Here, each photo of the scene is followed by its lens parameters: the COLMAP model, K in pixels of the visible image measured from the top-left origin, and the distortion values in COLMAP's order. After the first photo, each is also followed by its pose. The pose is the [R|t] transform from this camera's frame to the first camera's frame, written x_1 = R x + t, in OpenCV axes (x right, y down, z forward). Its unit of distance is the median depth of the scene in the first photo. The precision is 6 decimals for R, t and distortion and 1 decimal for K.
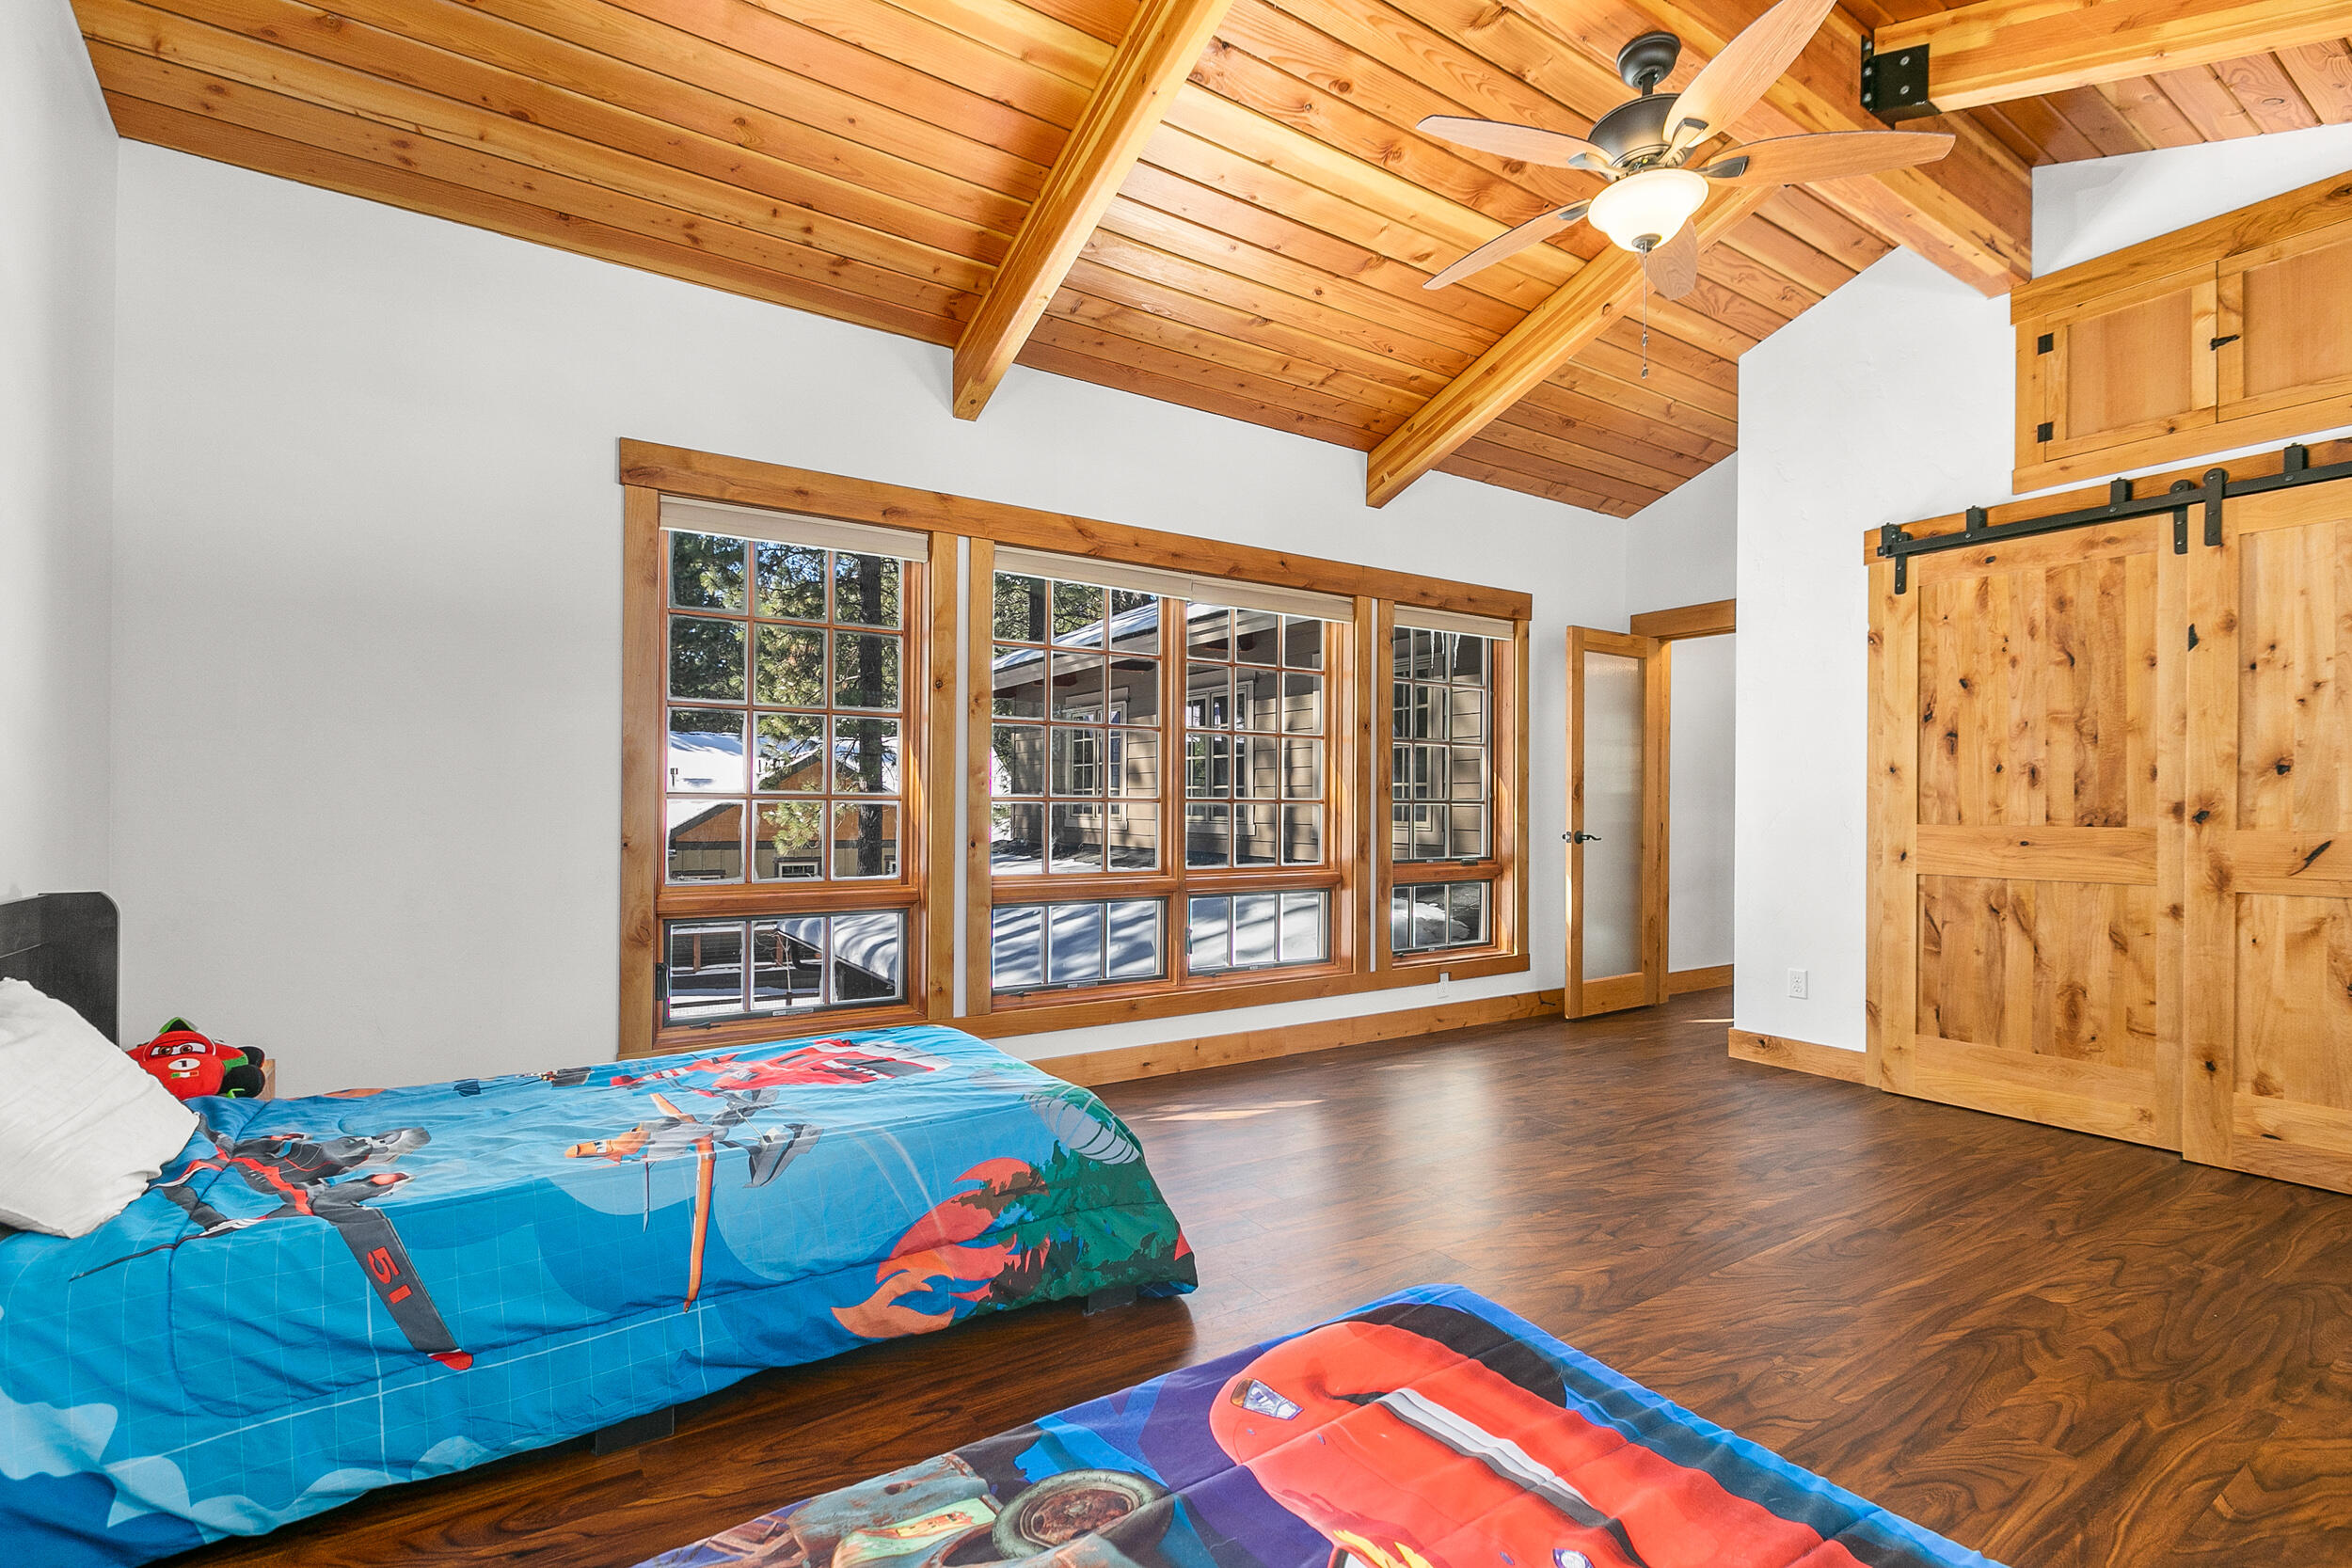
lens RADIAL K [[1054.0, 0, 1191.2], [0, 1054.0, 785.8], [0, 0, 1]] dist [0.002959, -0.000494]
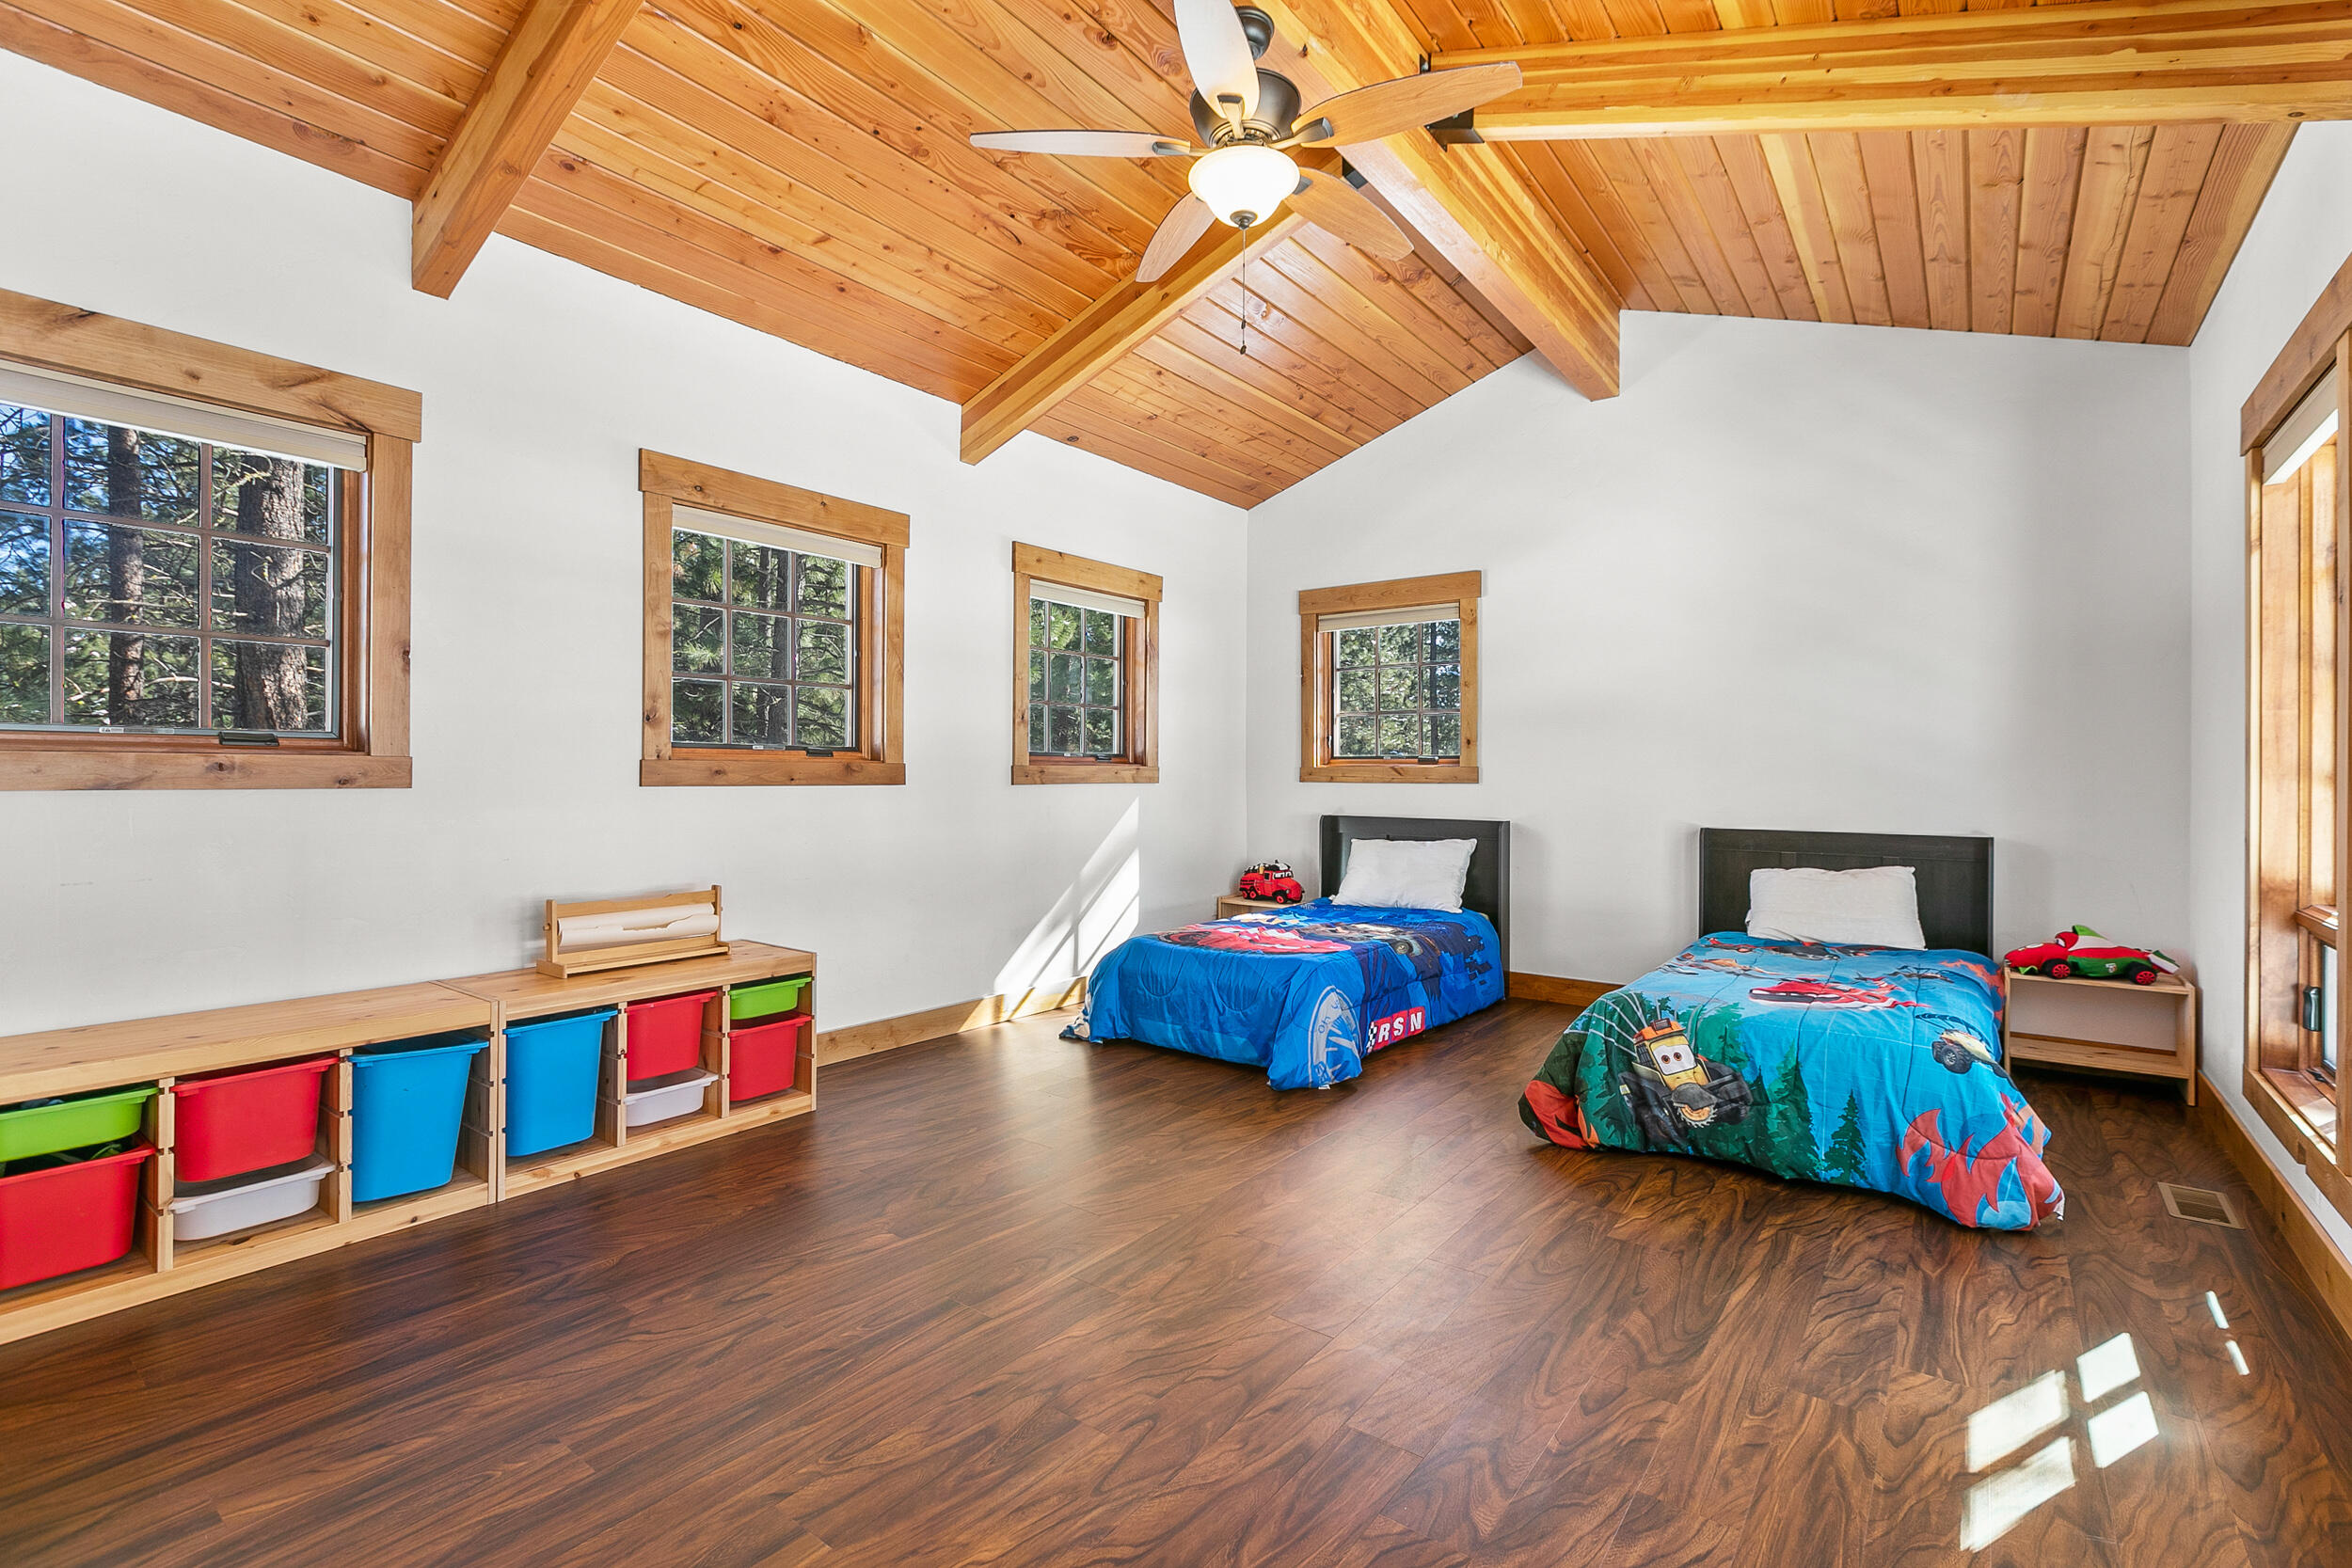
lens RADIAL K [[1054.0, 0, 1191.2], [0, 1054.0, 785.8], [0, 0, 1]] dist [0.002959, -0.000494]
pose [[-0.937919, -0.008696, -0.346746, 0.779137], [-0.005470, 0.999932, -0.010280, 0.028236], [0.346811, -0.007745, -0.937903, 1.835009]]
